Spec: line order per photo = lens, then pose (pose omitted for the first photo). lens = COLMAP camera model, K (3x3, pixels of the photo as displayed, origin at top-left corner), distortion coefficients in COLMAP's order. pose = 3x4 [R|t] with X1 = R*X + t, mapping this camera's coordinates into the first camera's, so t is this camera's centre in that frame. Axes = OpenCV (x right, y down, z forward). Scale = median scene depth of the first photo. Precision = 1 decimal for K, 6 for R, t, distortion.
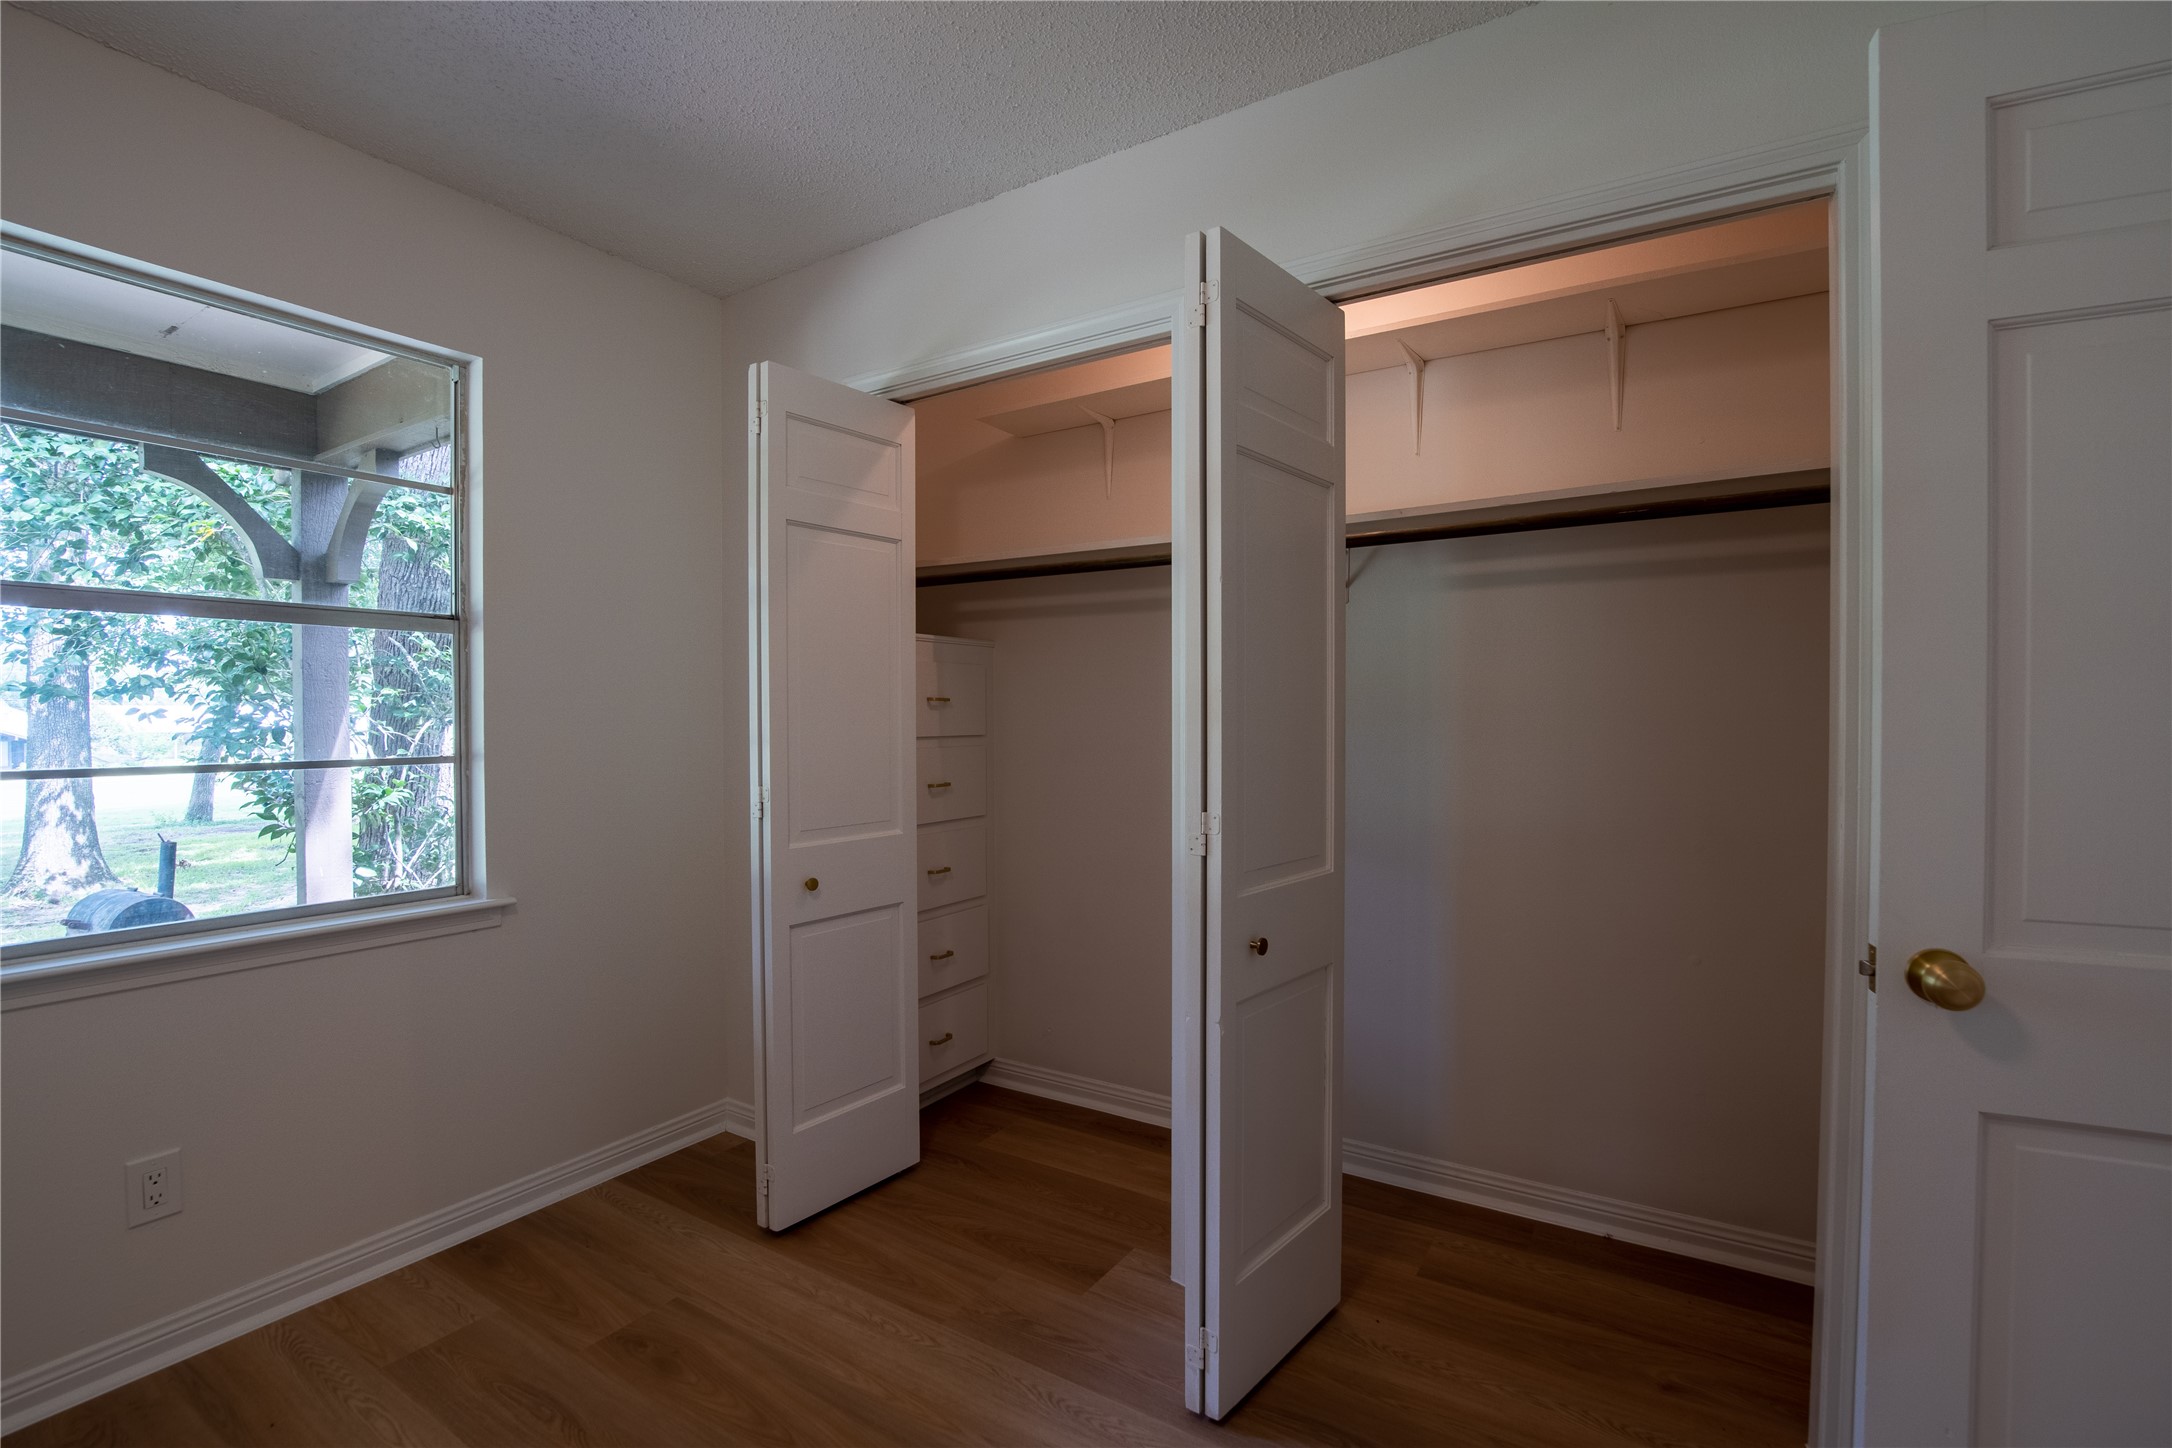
lens RADIAL K [[966.8, 0, 1084.0], [0, 966.8, 727.3], [0, 0, 1]] dist [-0.039619, 0.007883]
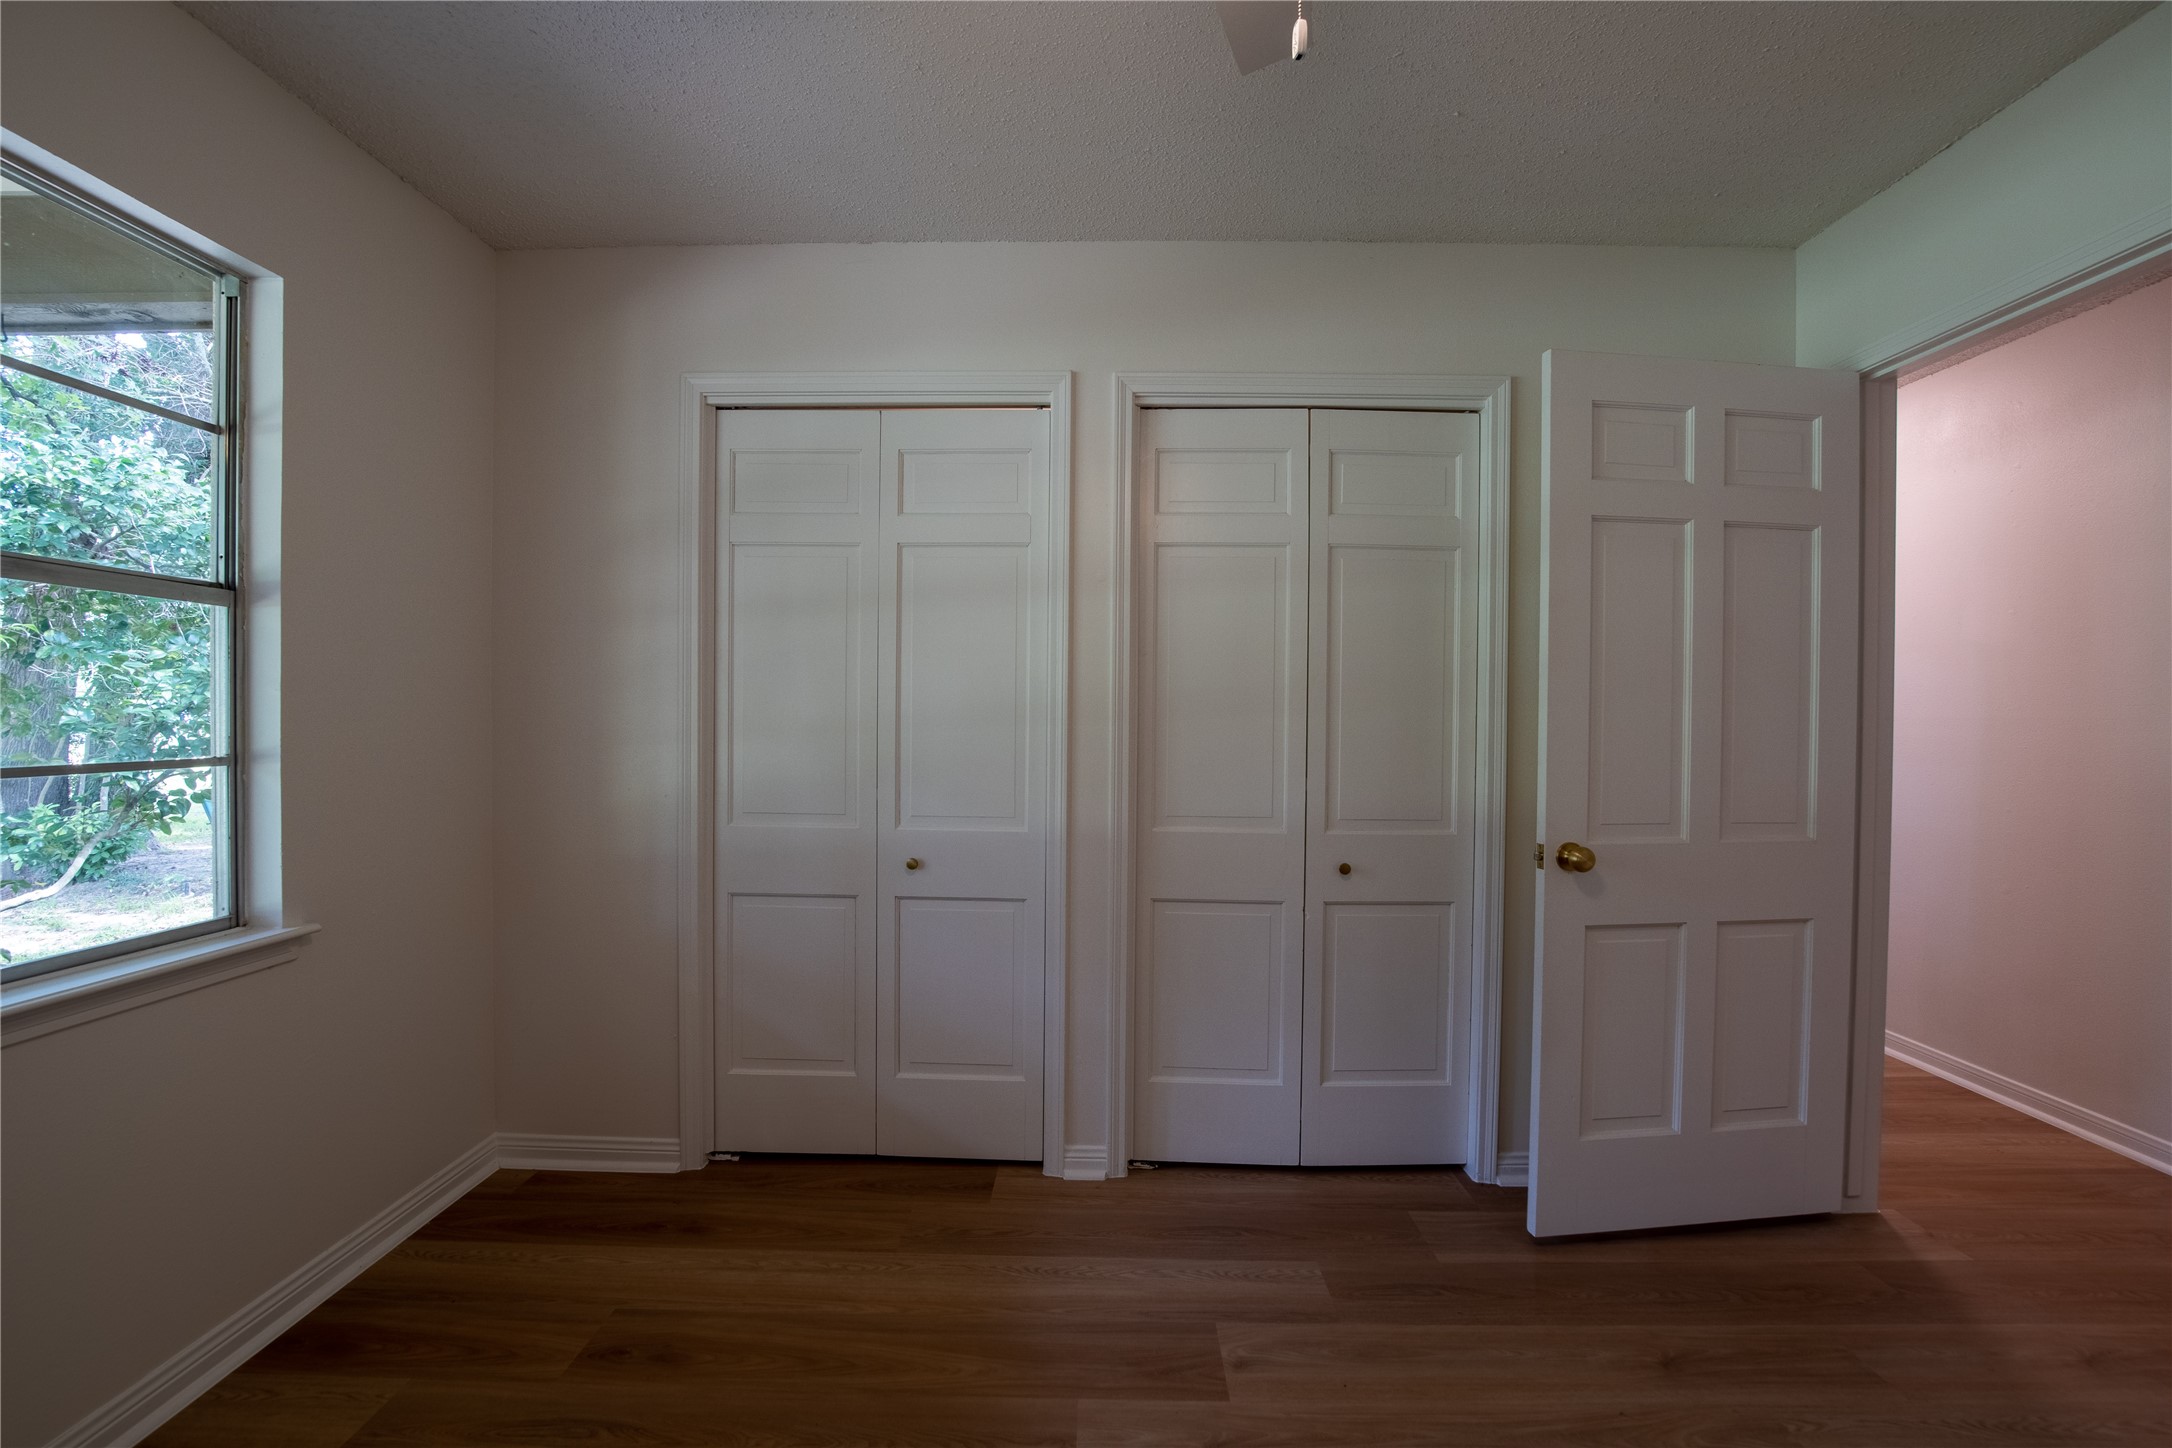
lens RADIAL K [[960.5, 0, 1086.0], [0, 960.5, 724.0], [0, 0, 1]] dist [-0.041790, 0.009011]
pose [[0.853769, 0.003385, 0.520642, -0.501991], [-0.002943, 0.999994, -0.001676, 0.001481], [-0.520644, -0.000101, 0.853774, -0.070057]]
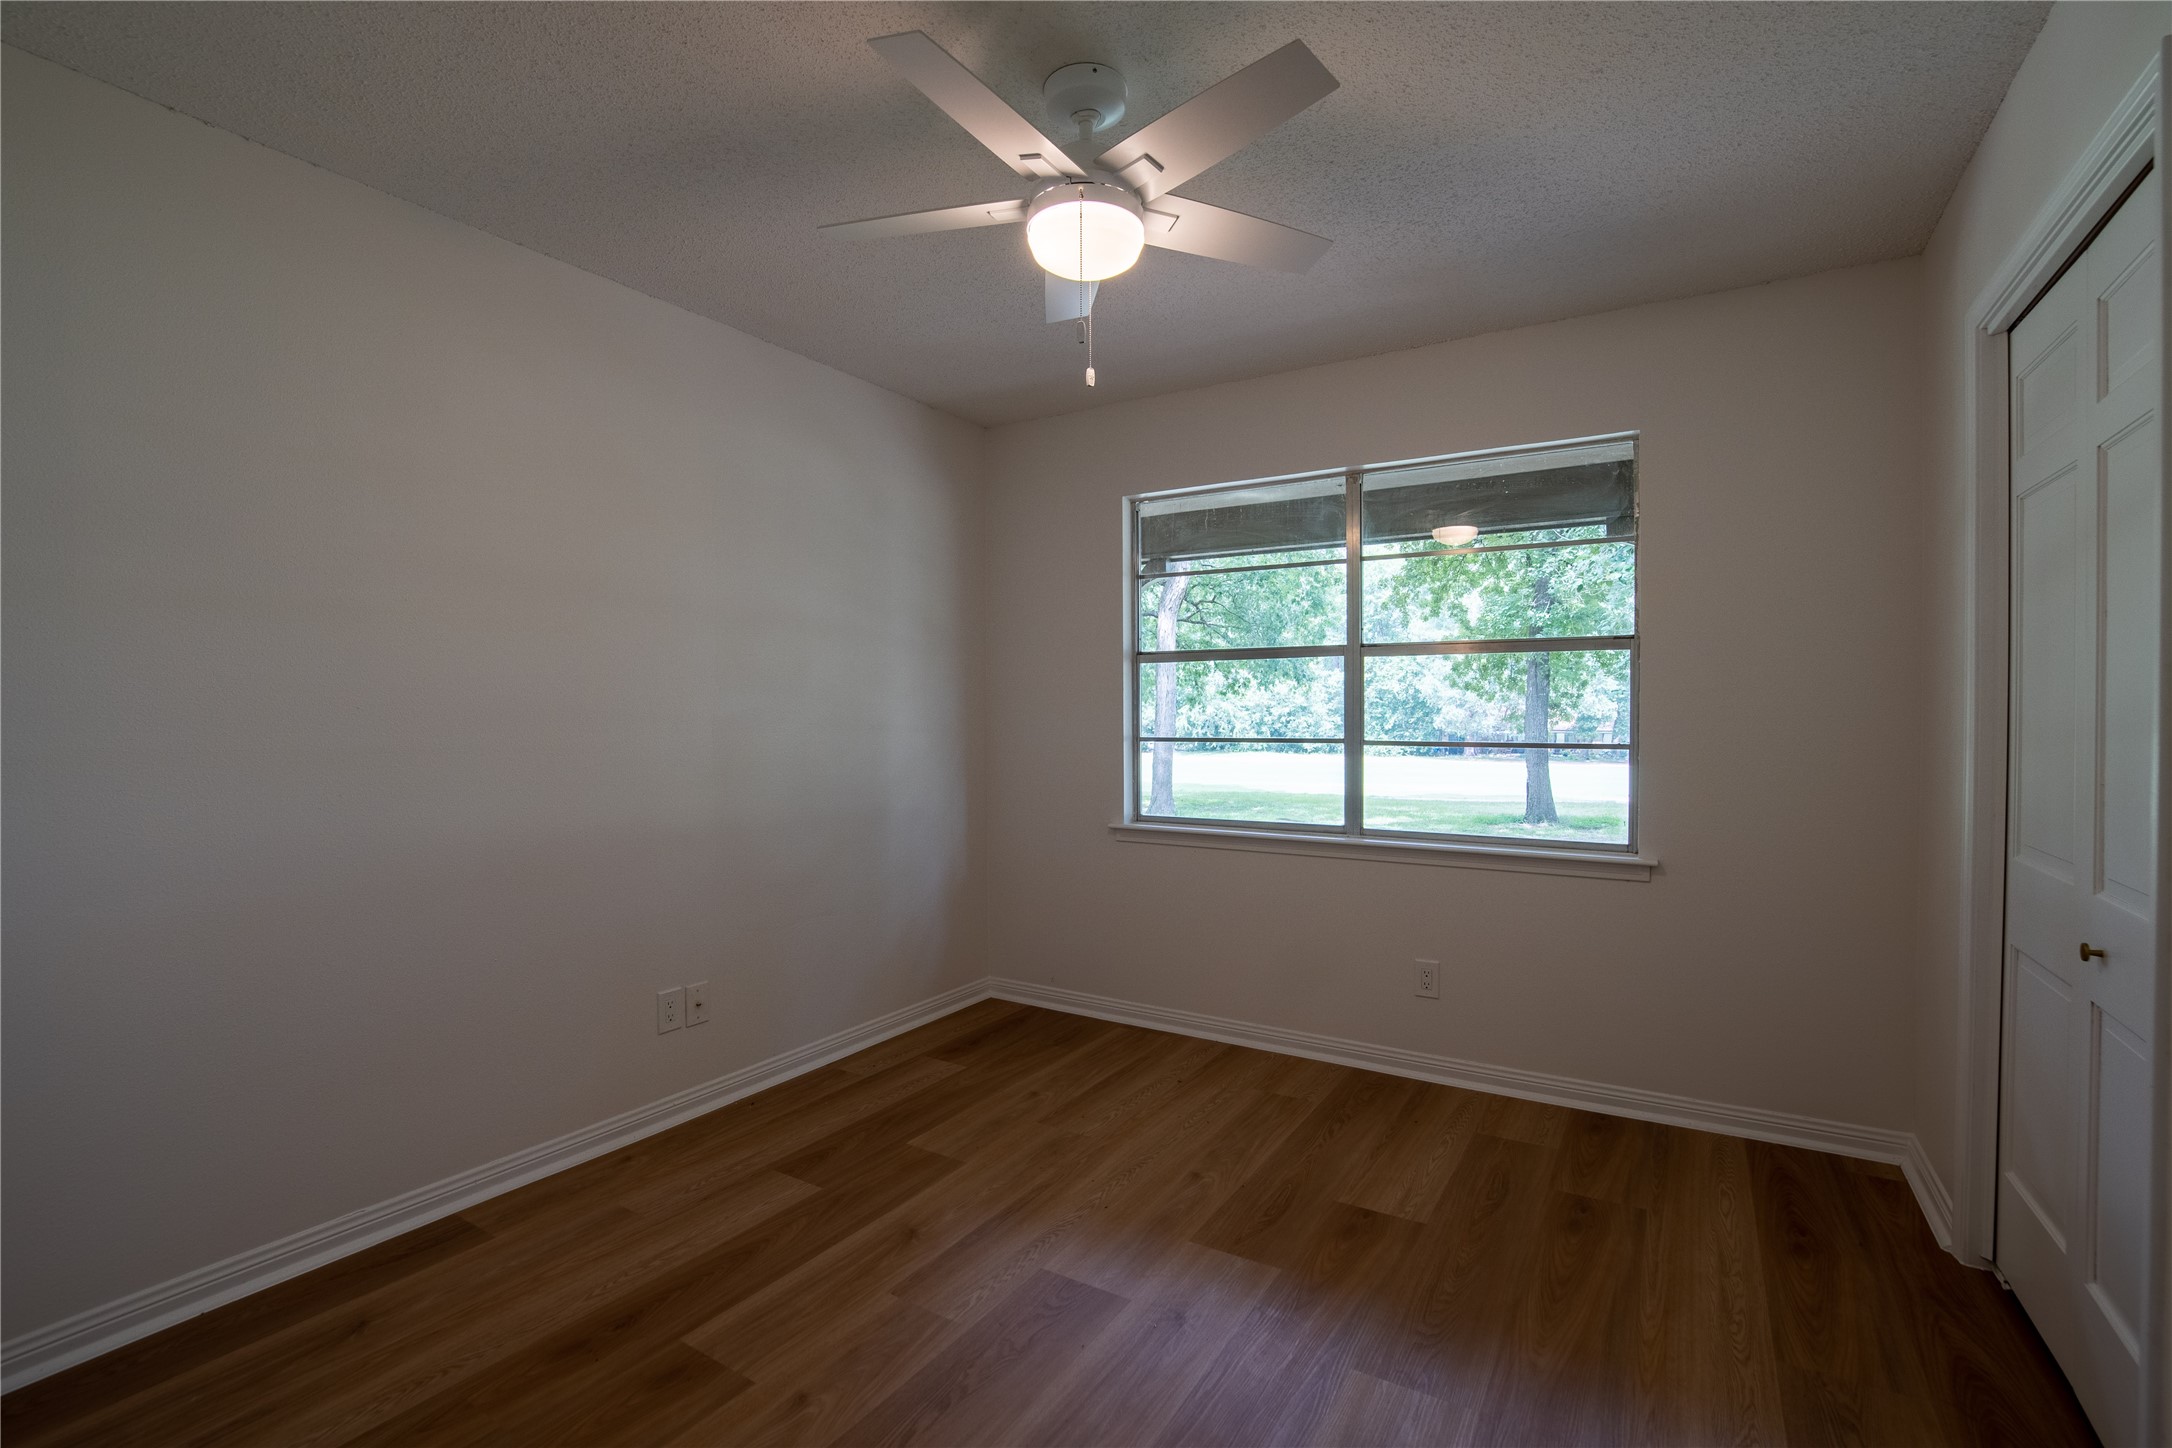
lens RADIAL K [[966.8, 0, 1084.0], [0, 966.8, 727.3], [0, 0, 1]] dist [-0.039619, 0.007883]
pose [[0.010536, 0.014477, -0.999840, 0.697002], [-0.013104, 0.999811, 0.014339, -0.001385], [0.999859, 0.012951, 0.010724, 0.276135]]
